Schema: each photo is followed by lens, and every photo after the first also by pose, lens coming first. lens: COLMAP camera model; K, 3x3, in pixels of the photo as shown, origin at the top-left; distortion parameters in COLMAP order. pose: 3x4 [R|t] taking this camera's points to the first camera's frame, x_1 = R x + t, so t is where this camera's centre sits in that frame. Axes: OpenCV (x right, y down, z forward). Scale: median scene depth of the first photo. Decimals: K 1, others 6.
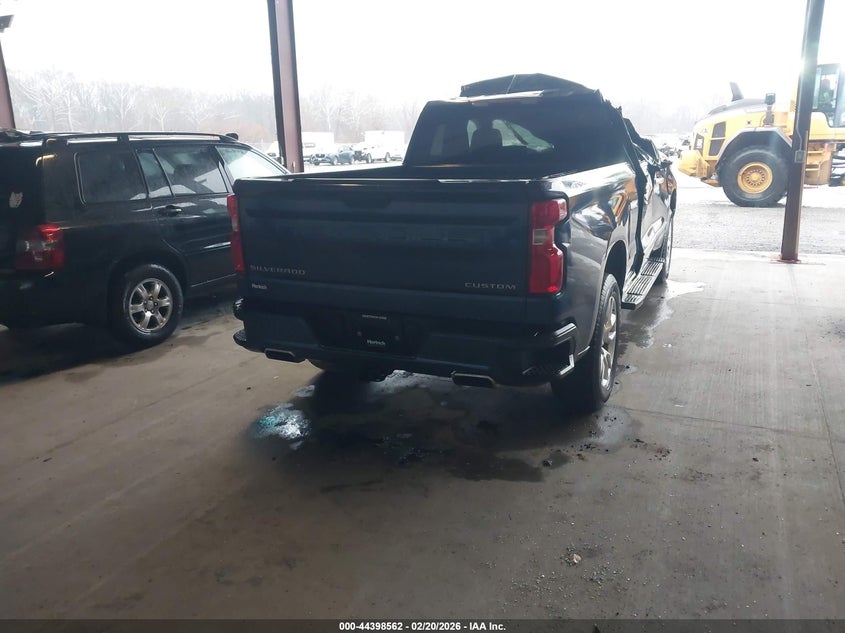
lens RADIAL K [[664.7, 0, 424.4], [0, 664.7, 313.8], [0, 0, 1]] dist [0.013767, 0.000425]
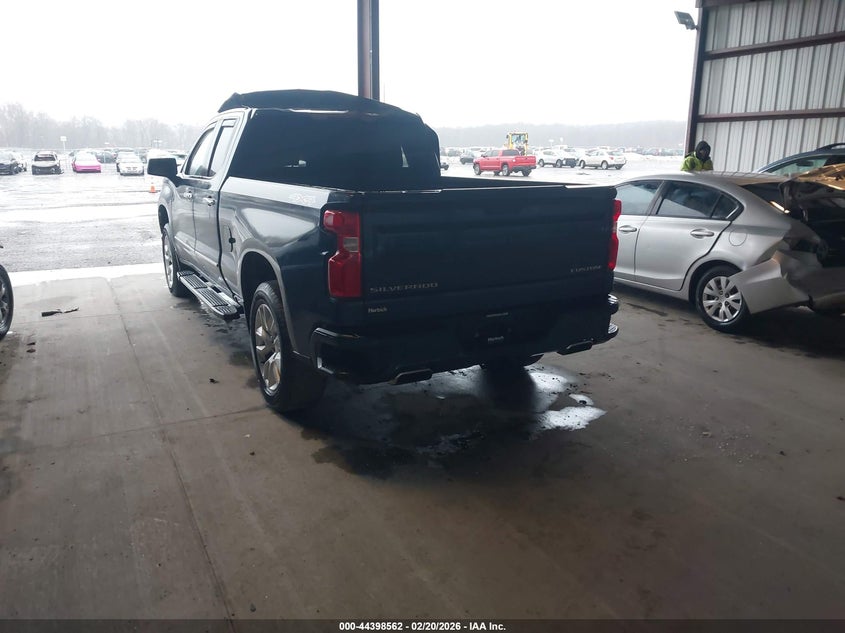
lens RADIAL K [[664.7, 0, 424.4], [0, 664.7, 313.8], [0, 0, 1]] dist [0.013767, 0.000425]
pose [[0.576504, -0.164370, 0.800391, -0.955254], [0.182823, 0.980671, 0.069710, -0.089057], [-0.796379, 0.106142, 0.595412, 0.425055]]
